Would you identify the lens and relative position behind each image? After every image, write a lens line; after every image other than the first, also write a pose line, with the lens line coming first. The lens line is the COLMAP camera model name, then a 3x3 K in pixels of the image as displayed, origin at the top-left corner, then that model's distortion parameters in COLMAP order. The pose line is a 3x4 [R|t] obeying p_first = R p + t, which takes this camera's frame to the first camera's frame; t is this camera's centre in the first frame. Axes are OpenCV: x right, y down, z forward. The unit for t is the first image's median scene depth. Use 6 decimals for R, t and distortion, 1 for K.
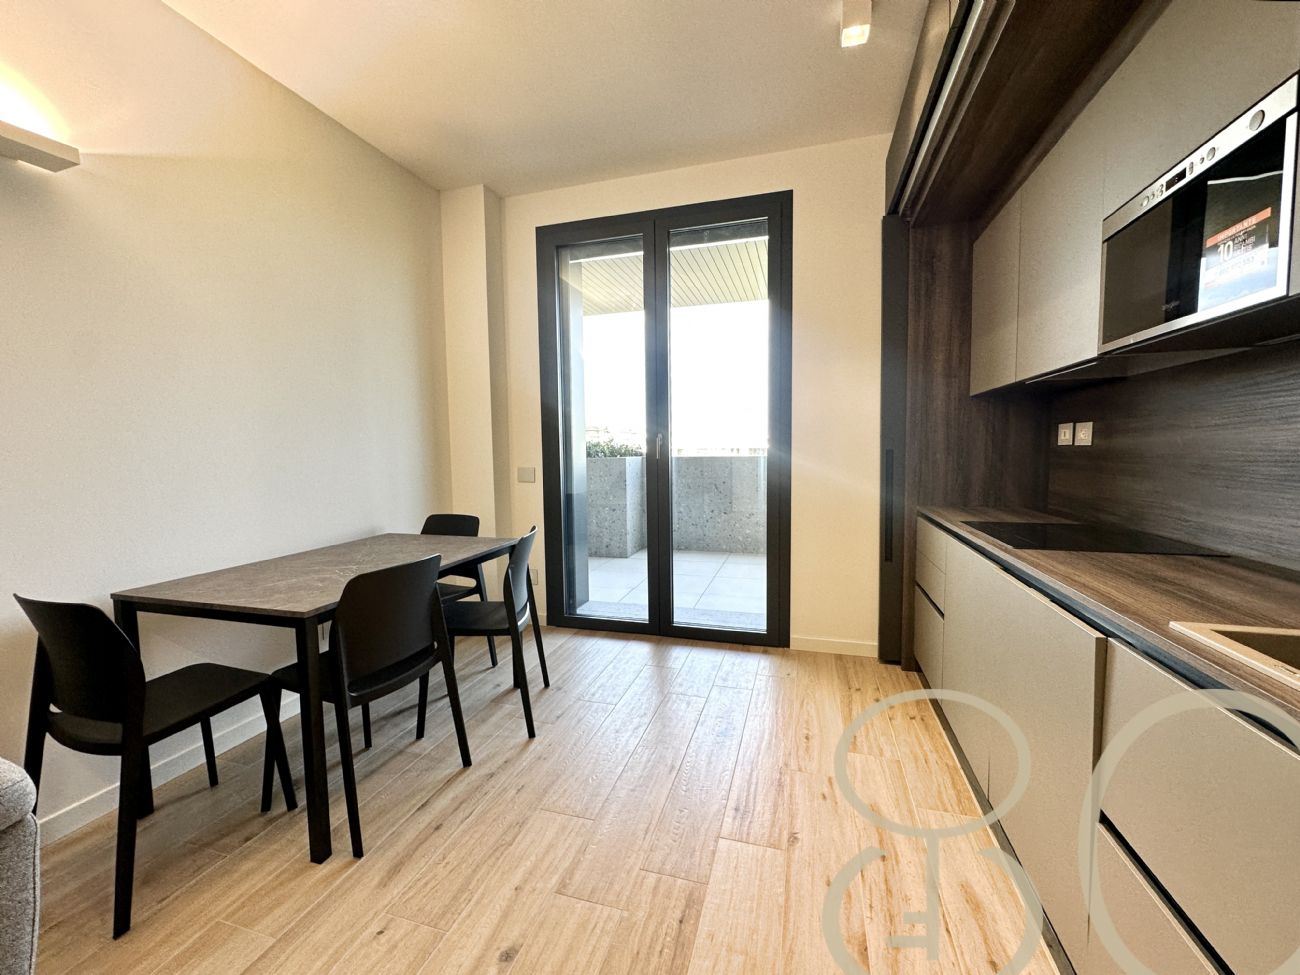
lens RADIAL K [[520.0, 0, 653.6], [0, 520.0, 484.8], [0, 0, 1]] dist [-0.001529, -0.000364]
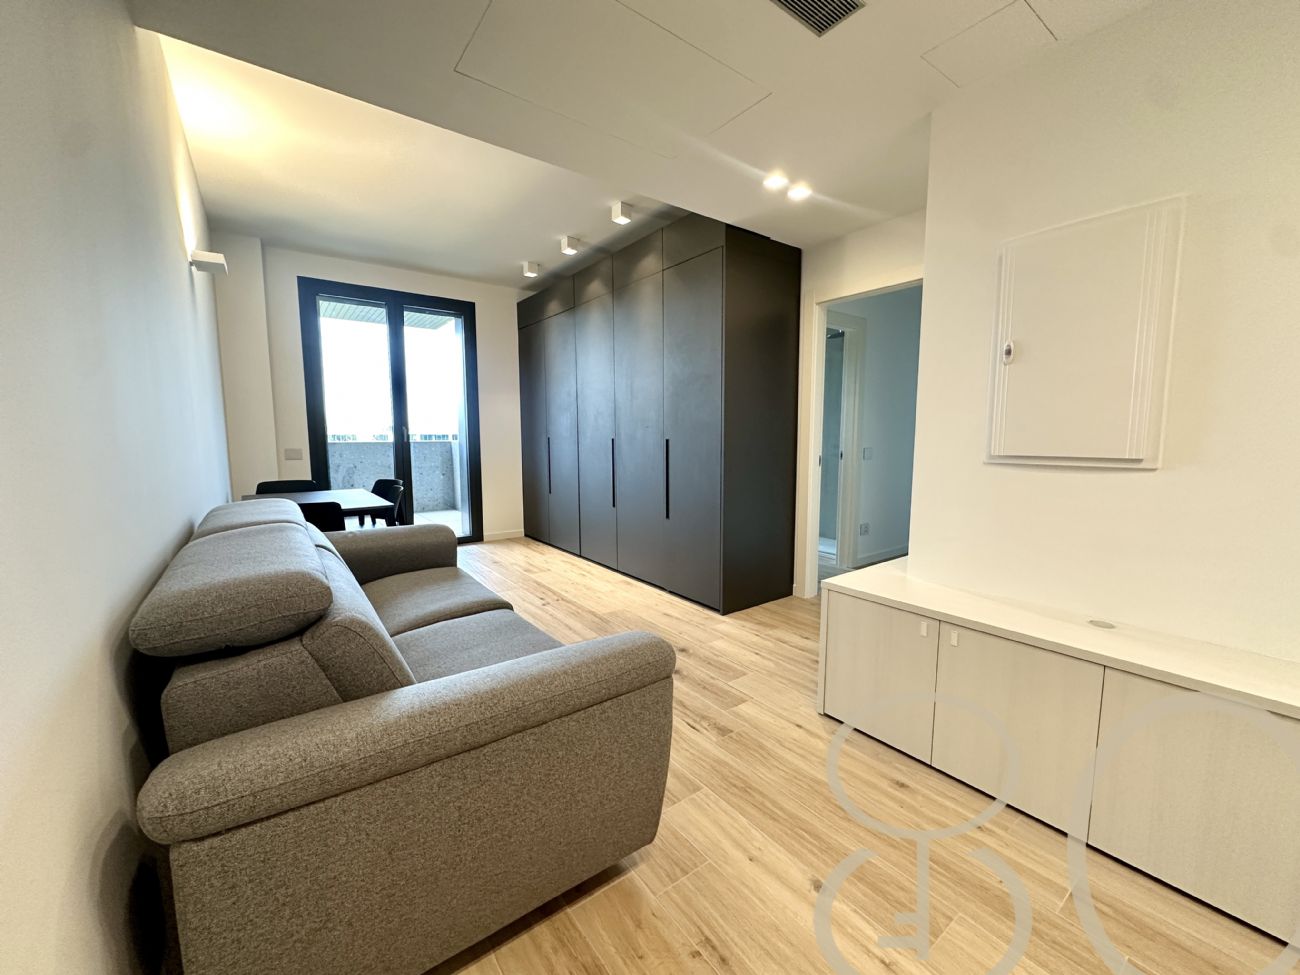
lens RADIAL K [[520.0, 0, 653.6], [0, 520.0, 484.8], [0, 0, 1]] dist [-0.001529, -0.000364]
pose [[0.604080, -0.084182, 0.792465, -0.845287], [0.061598, 0.996362, 0.058887, 0.042619], [-0.794540, 0.013242, 0.607068, -0.631147]]
